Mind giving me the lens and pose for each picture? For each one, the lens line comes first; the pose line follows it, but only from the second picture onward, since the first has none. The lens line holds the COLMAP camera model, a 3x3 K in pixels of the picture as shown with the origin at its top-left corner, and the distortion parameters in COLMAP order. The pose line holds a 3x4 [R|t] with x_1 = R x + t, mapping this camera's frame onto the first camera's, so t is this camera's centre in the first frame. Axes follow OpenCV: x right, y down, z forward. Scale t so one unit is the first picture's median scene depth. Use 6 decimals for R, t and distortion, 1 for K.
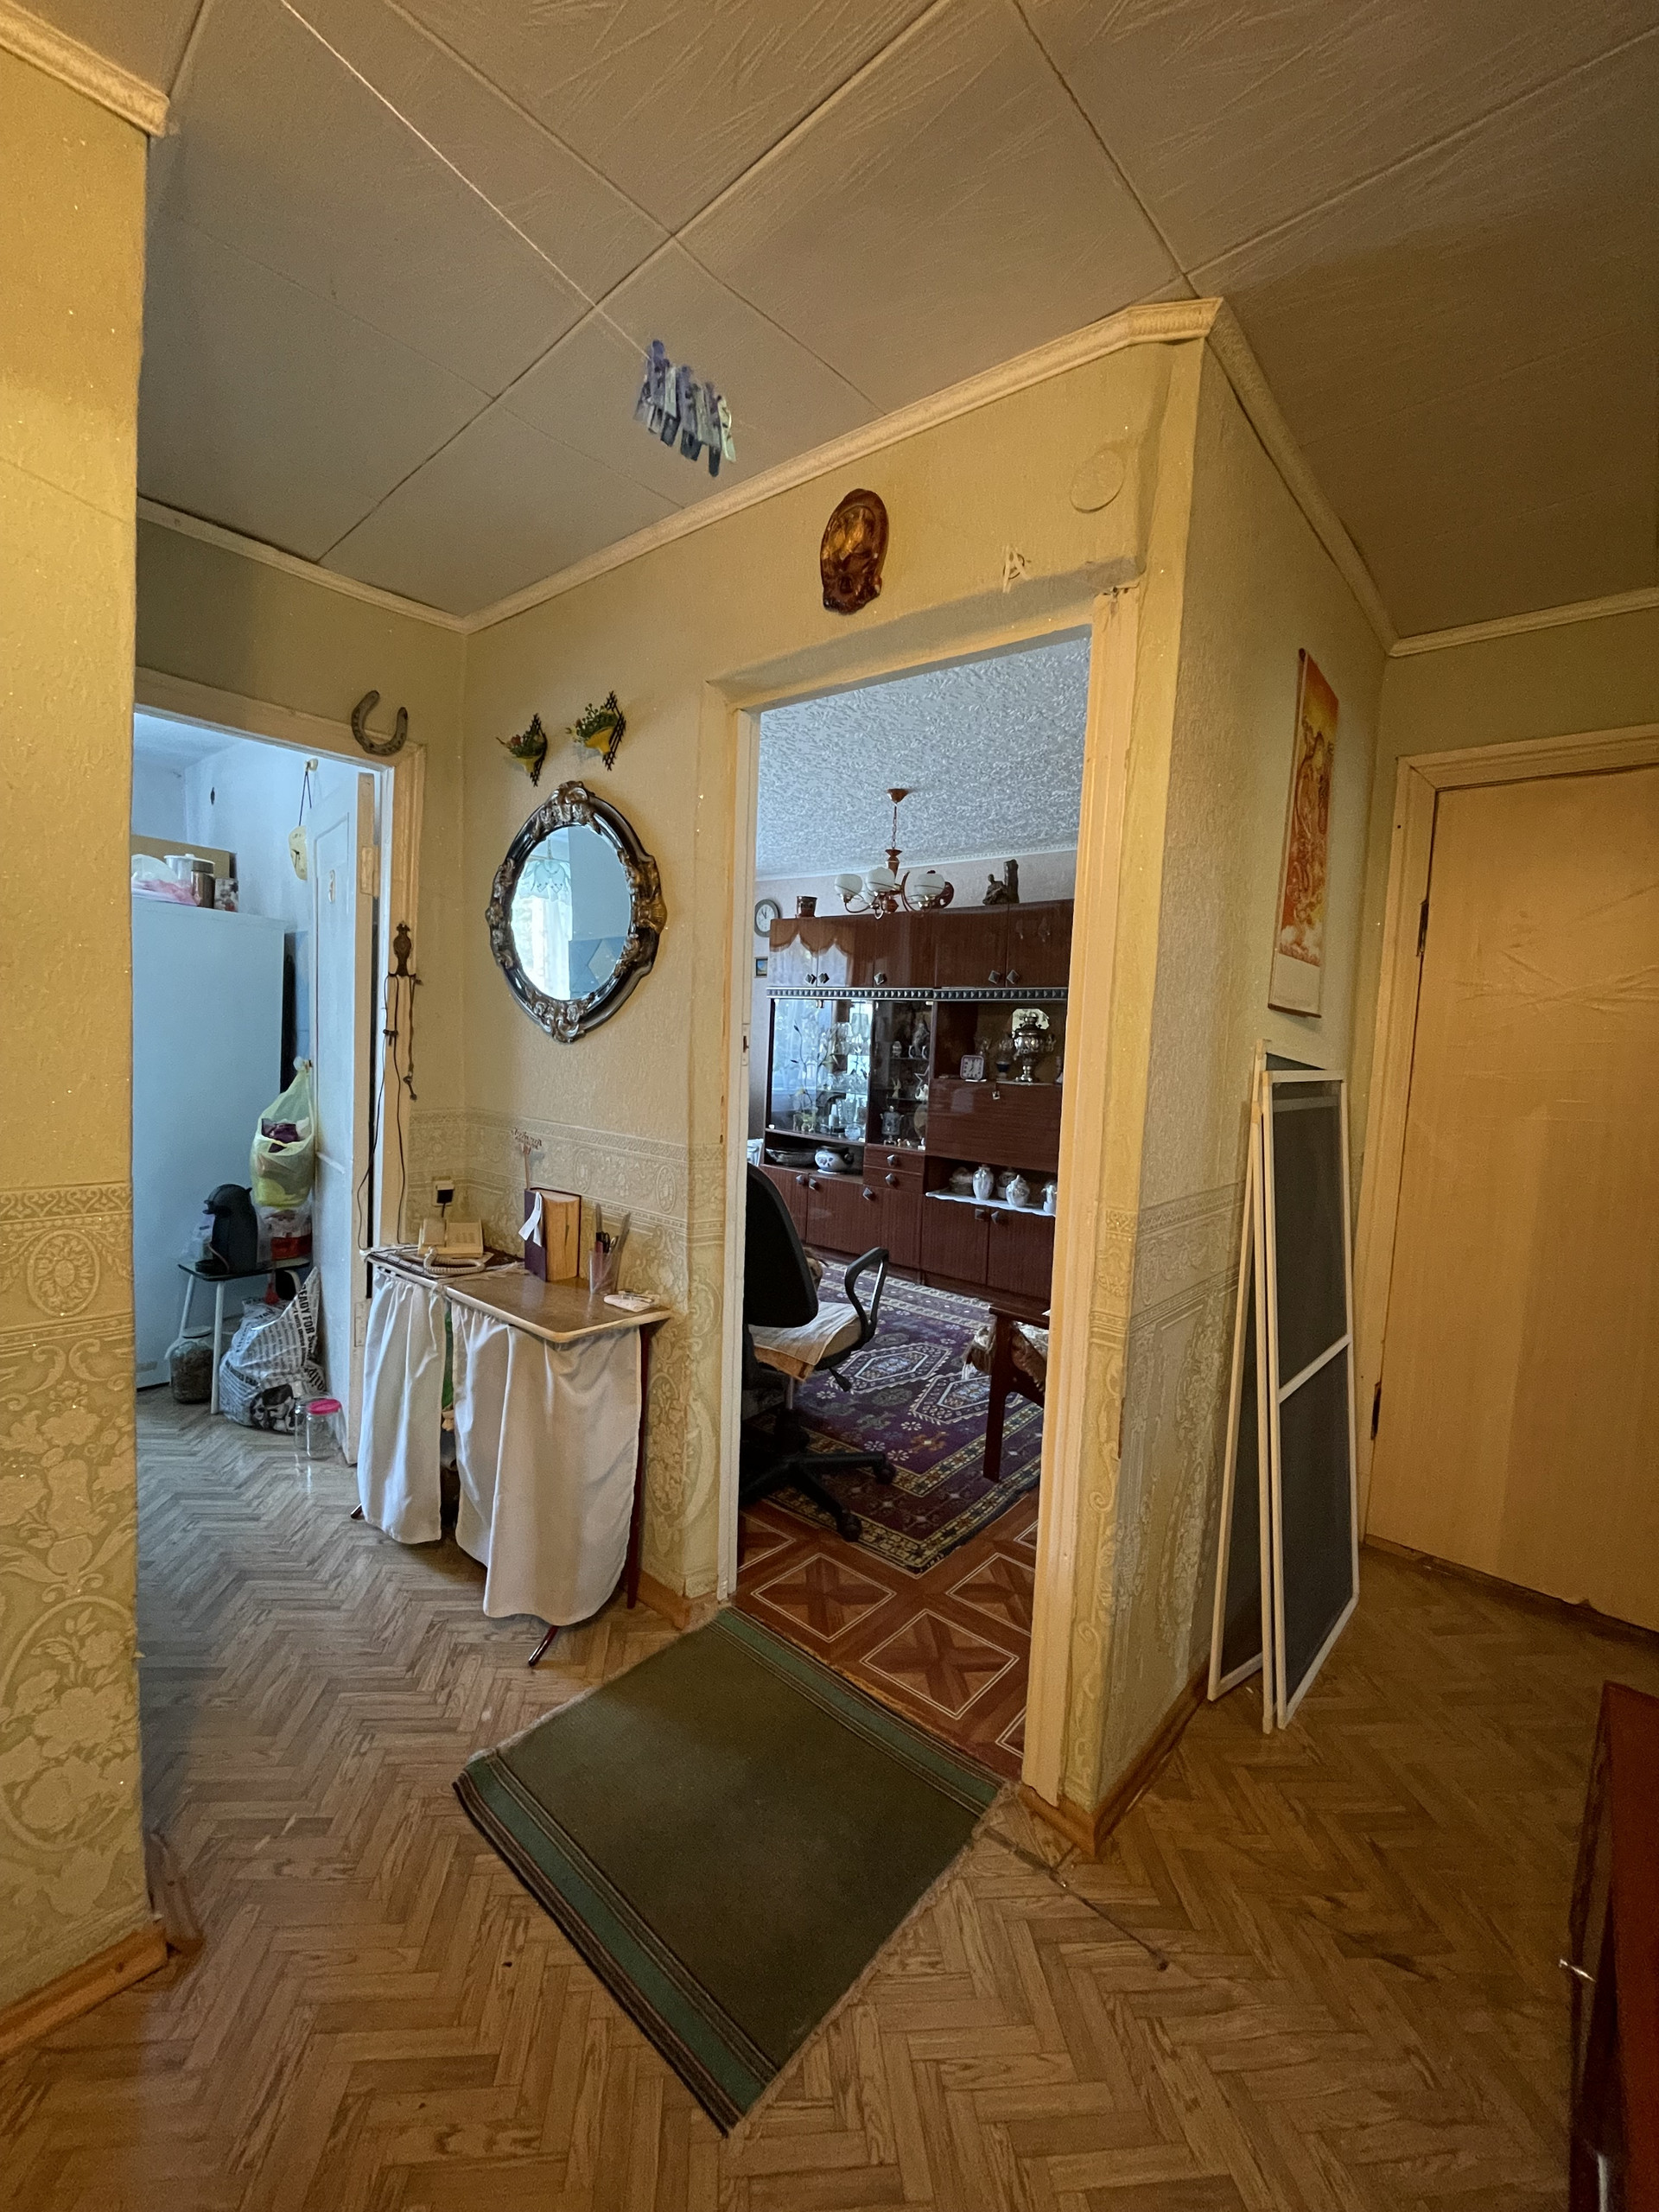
lens RADIAL K [[895.2, 0, 828.6], [0, 895.2, 1110.4], [0, 0, 1]] dist [-0.000922, -0.000455]
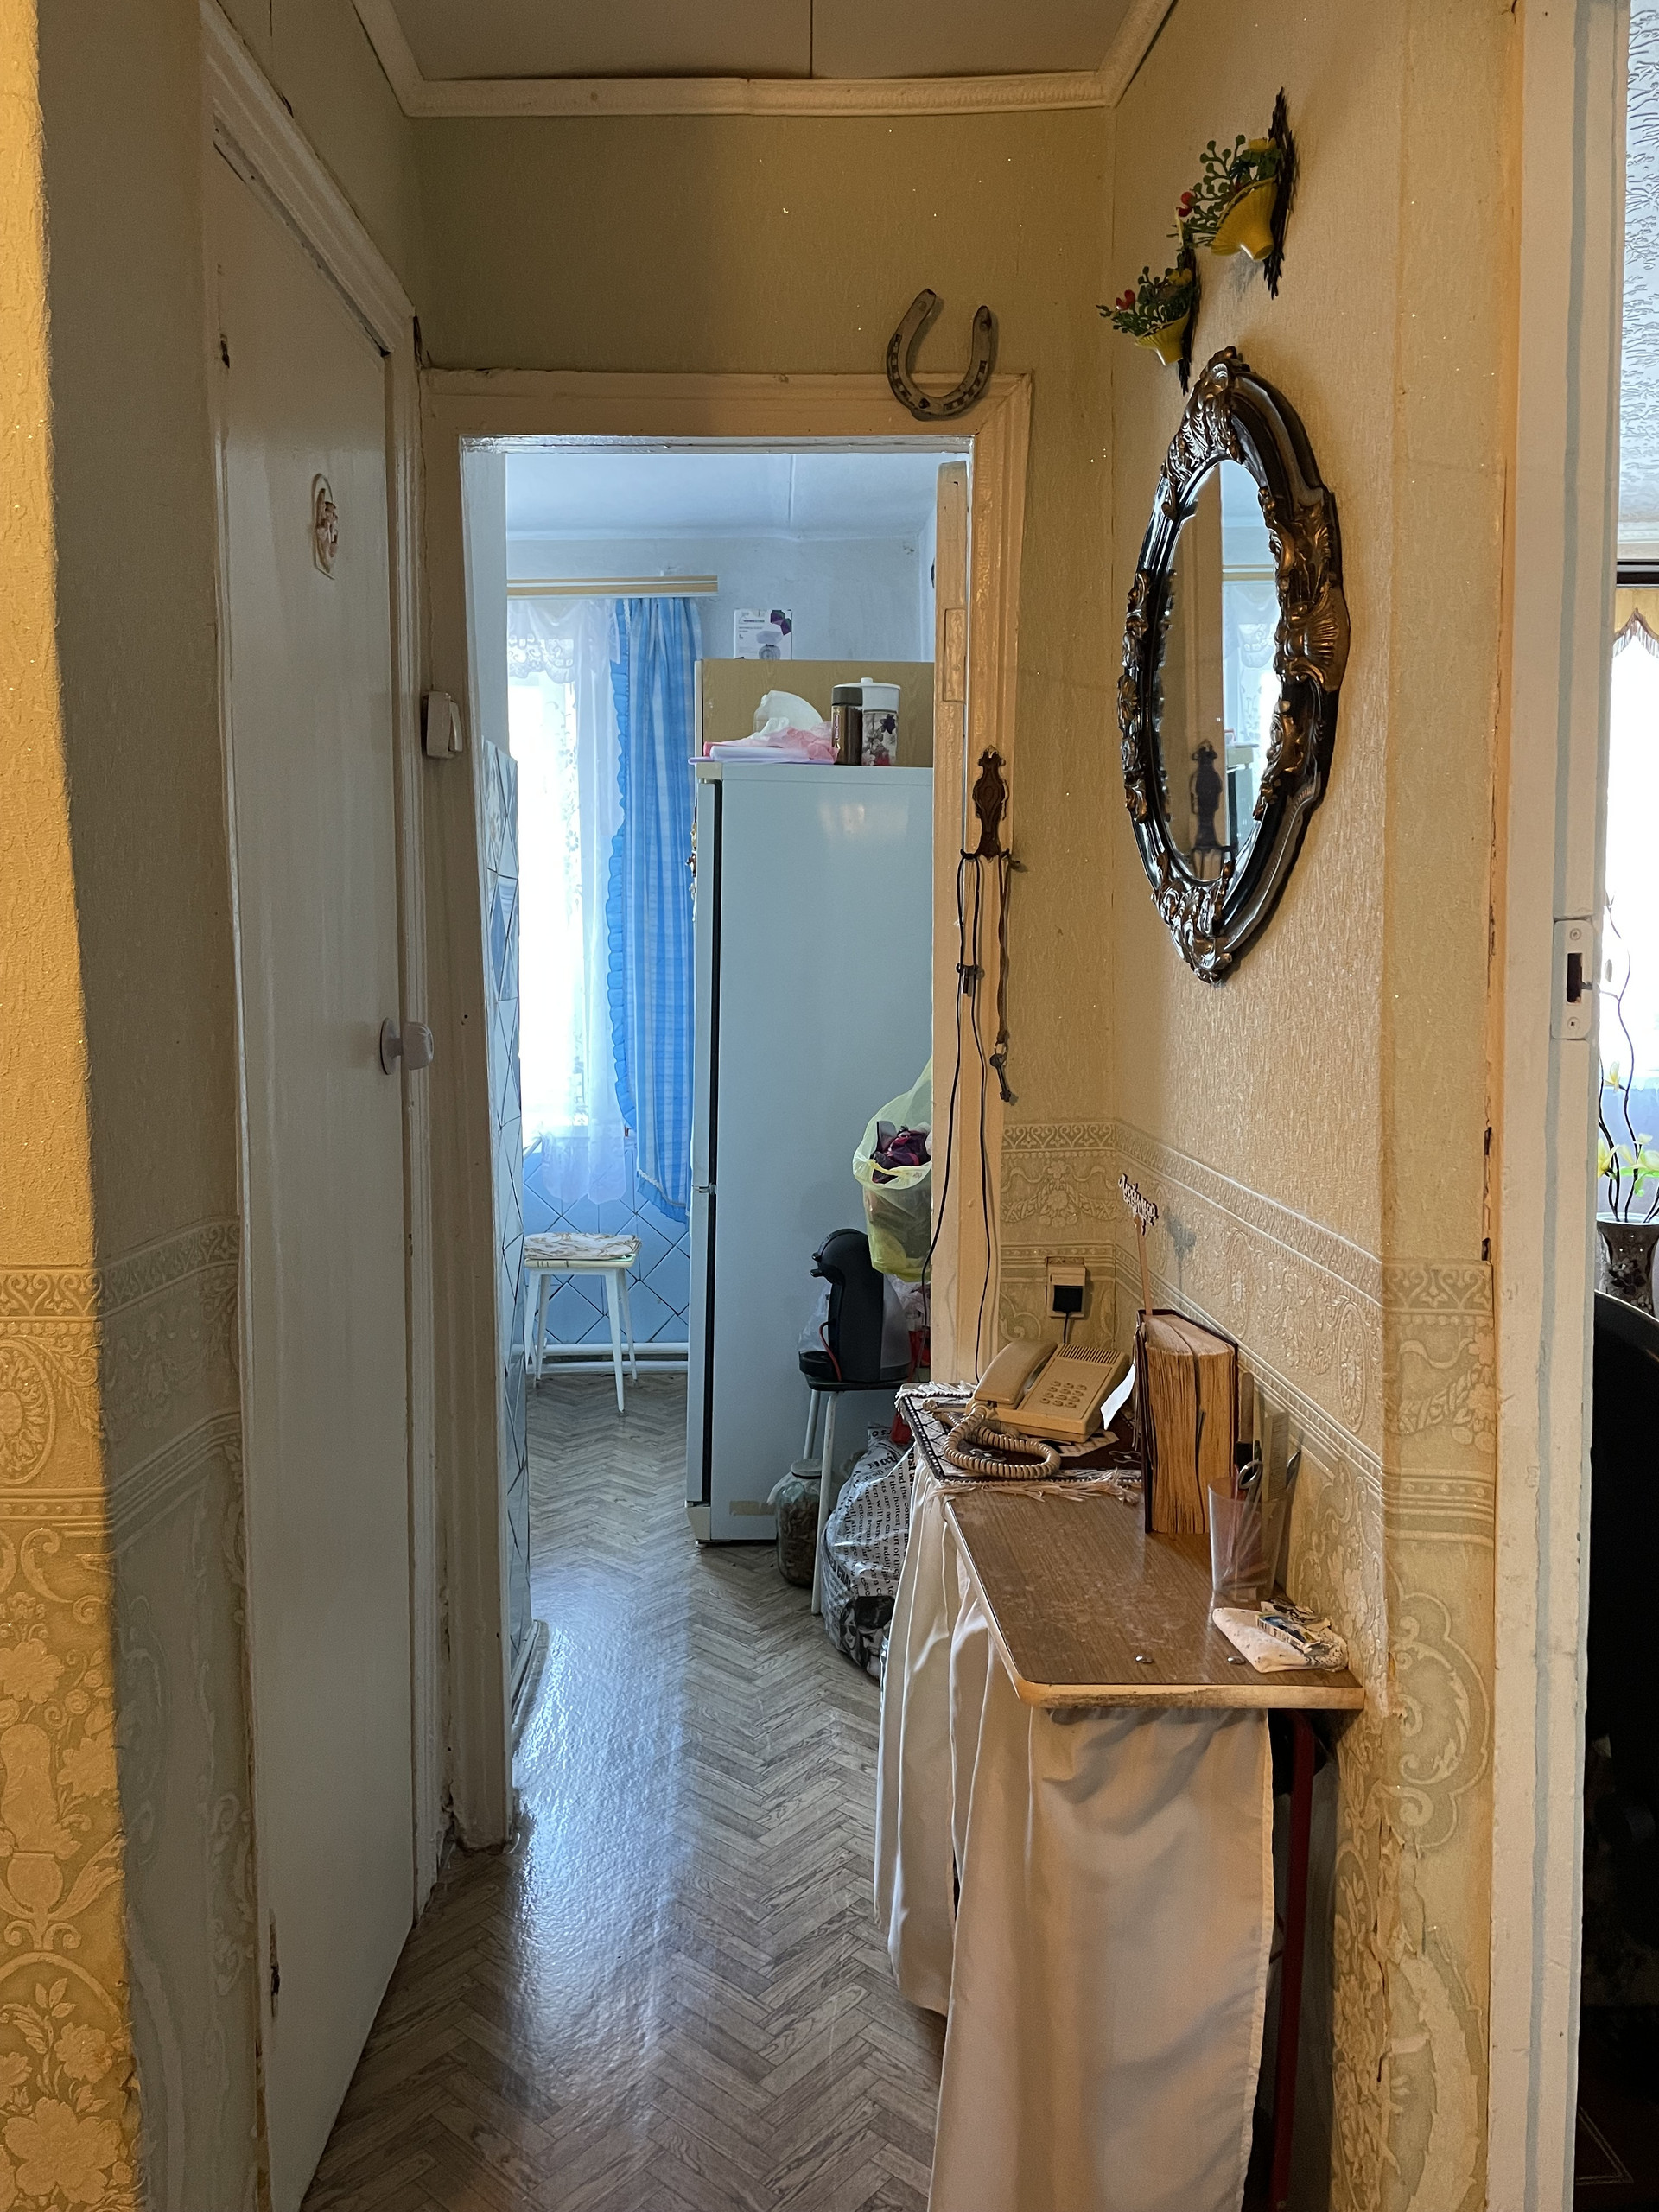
lens RADIAL K [[1662.9, 0, 837.3], [0, 1662.9, 1103.2], [0, 0, 1]] dist [0.077684, -0.096063]
pose [[0.675337, 0.029060, -0.736936, 0.187200], [-0.021690, 0.999574, 0.019540, -0.031944], [0.737190, 0.002788, 0.675680, 0.354940]]
